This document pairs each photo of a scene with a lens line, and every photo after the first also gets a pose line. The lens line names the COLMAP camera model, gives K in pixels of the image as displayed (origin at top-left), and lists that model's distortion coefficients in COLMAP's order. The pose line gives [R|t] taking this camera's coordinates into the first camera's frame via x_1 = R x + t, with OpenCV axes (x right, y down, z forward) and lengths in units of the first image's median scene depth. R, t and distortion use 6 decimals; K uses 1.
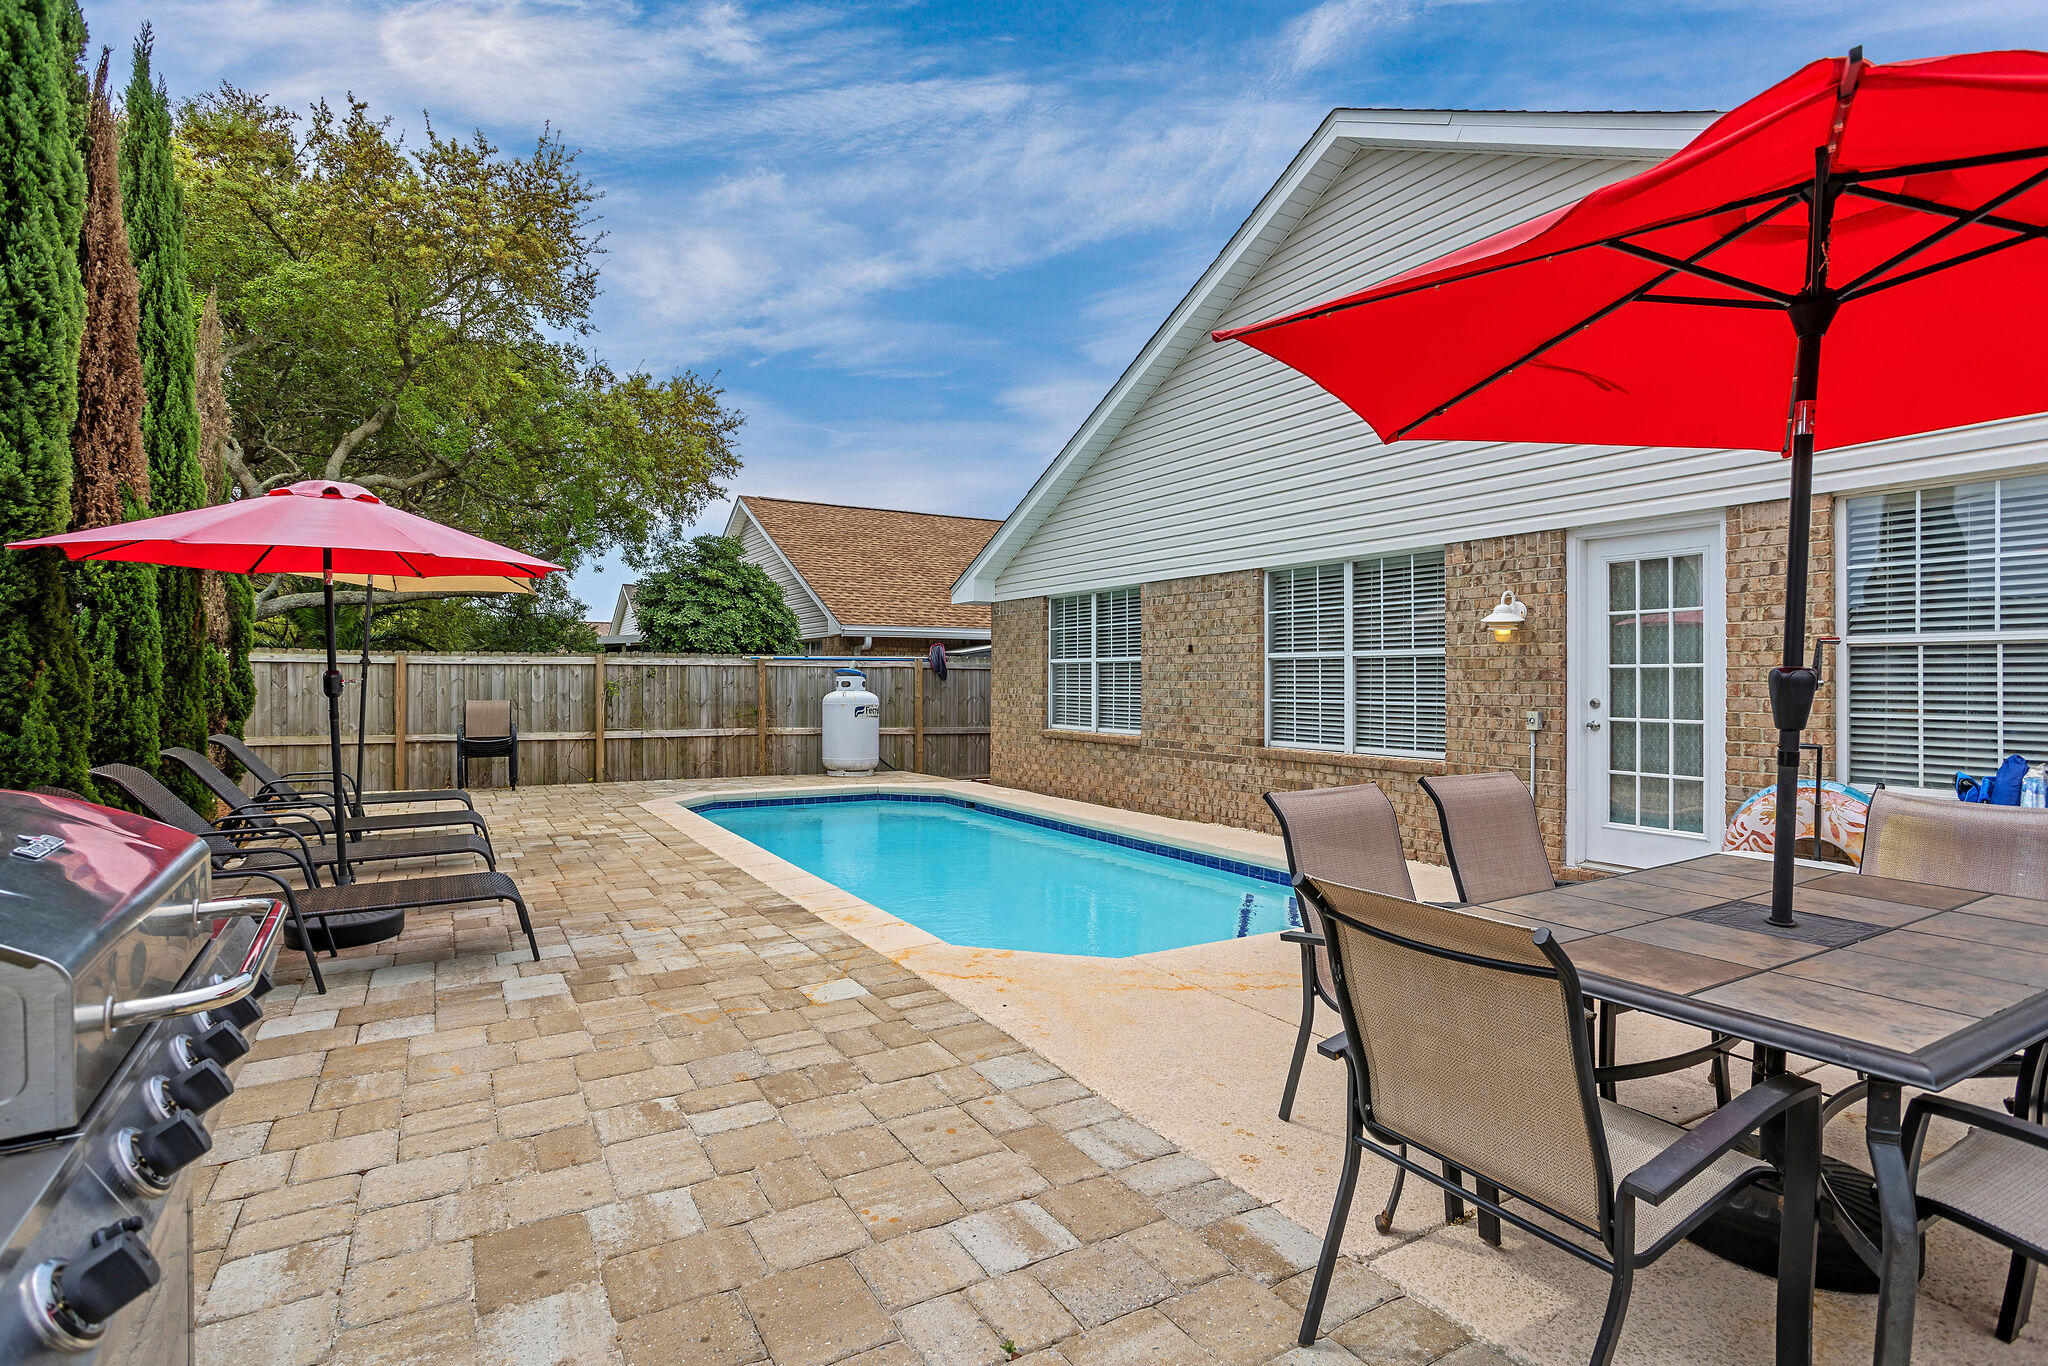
lens RADIAL K [[999.0, 0, 966.3], [0, 999.0, 672.2], [0, 0, 1]] dist [0.001434, 0.000046]
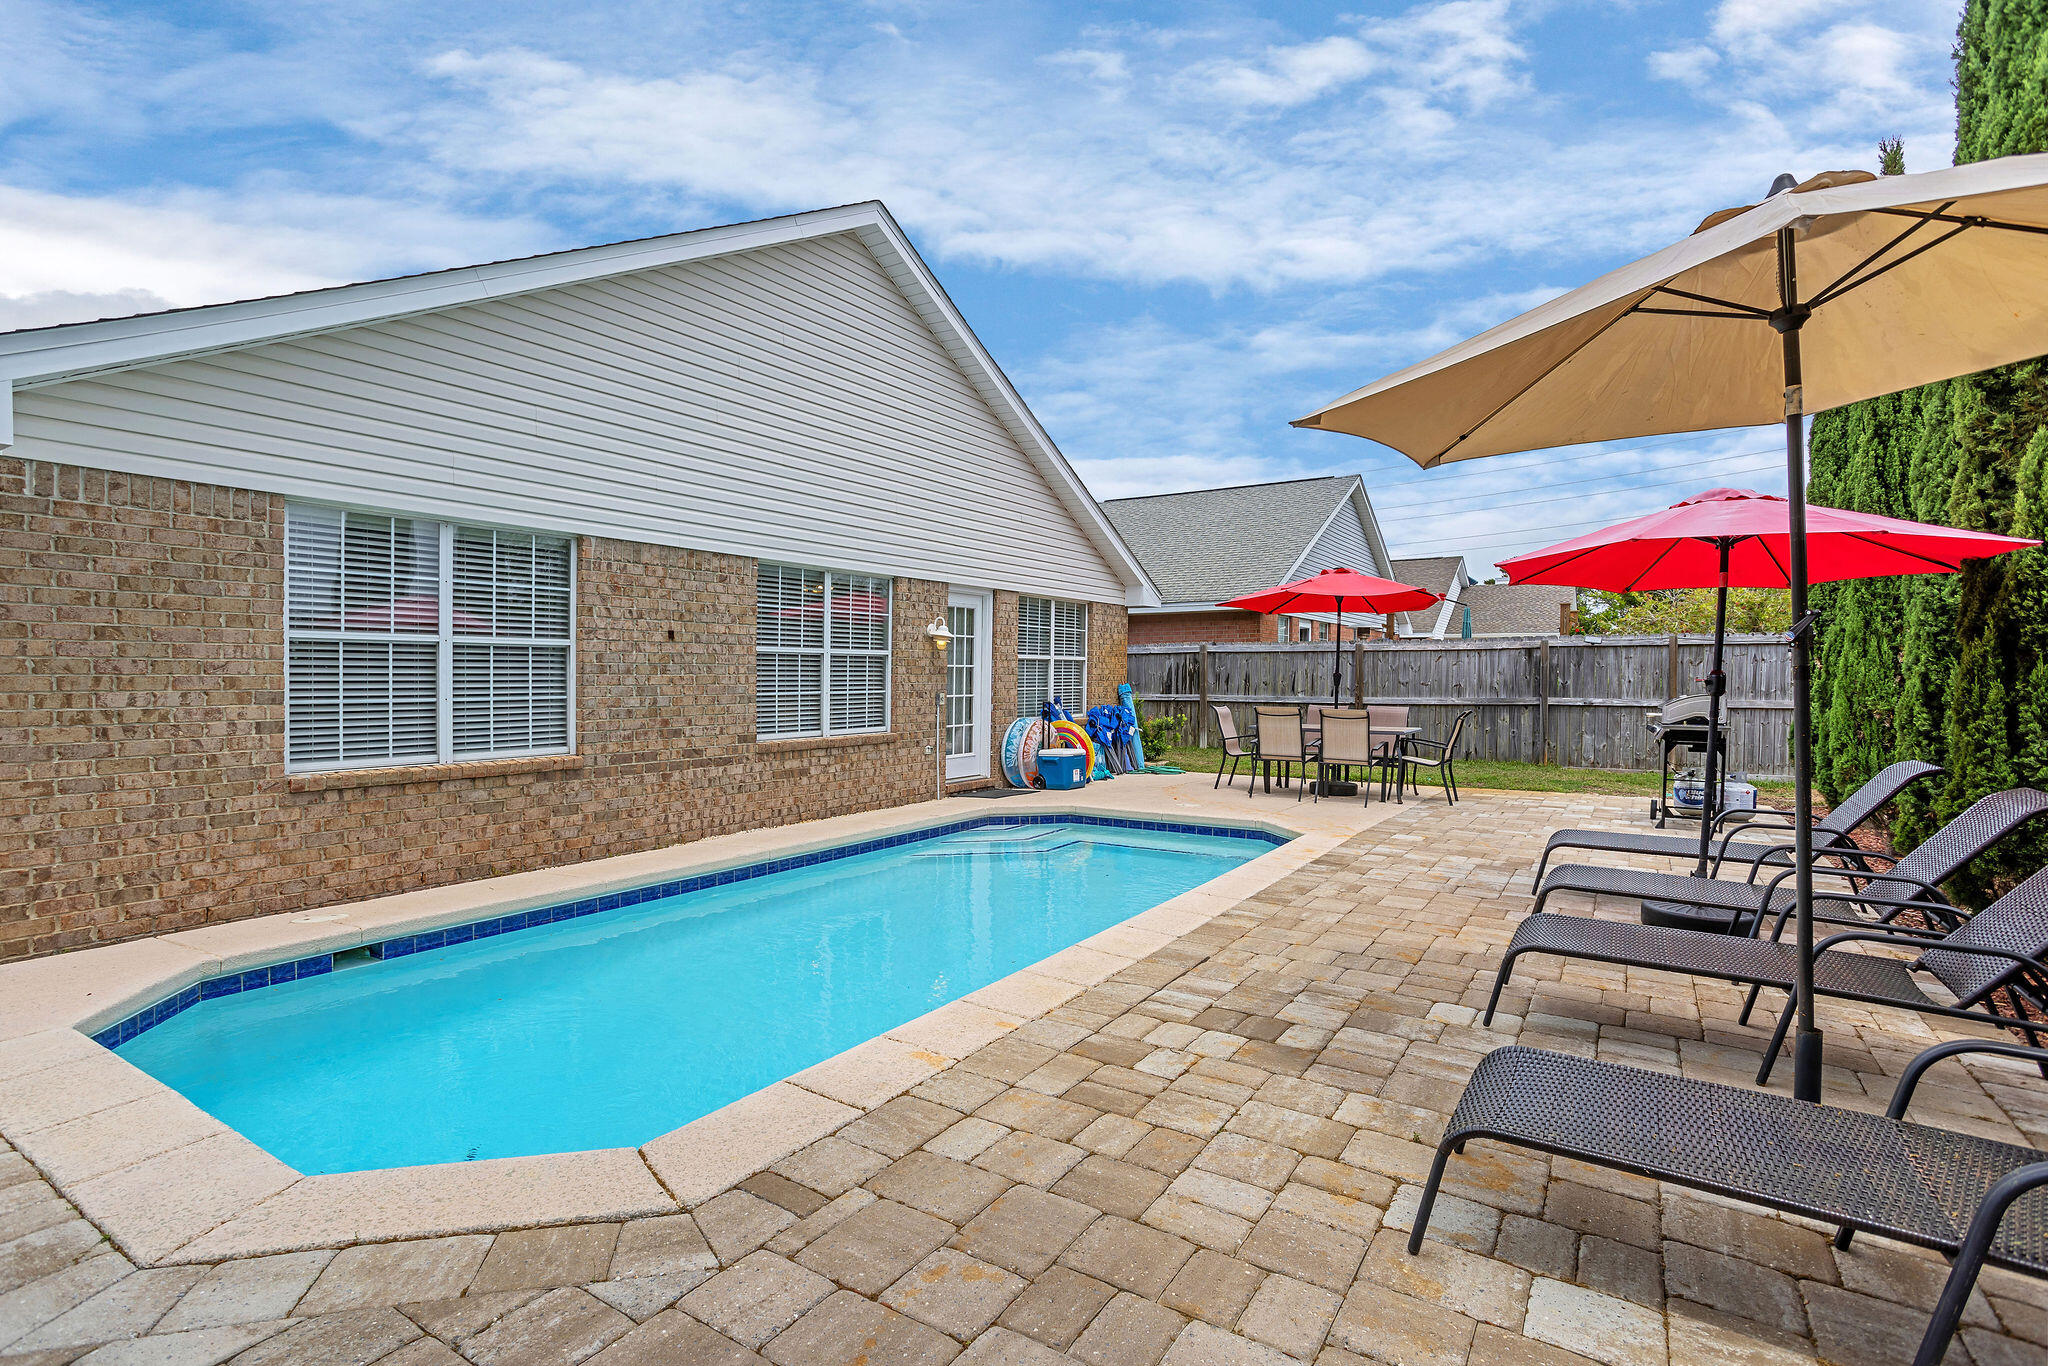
lens RADIAL K [[999.0, 0, 1013.9], [0, 999.0, 696.5], [0, 0, 1]] dist [0.001434, 0.000046]
pose [[-0.461092, -0.023256, 0.887047, -0.768587], [-0.009584, 0.999729, 0.021229, 0.008040], [-0.887300, 0.001287, -0.461190, 1.380213]]
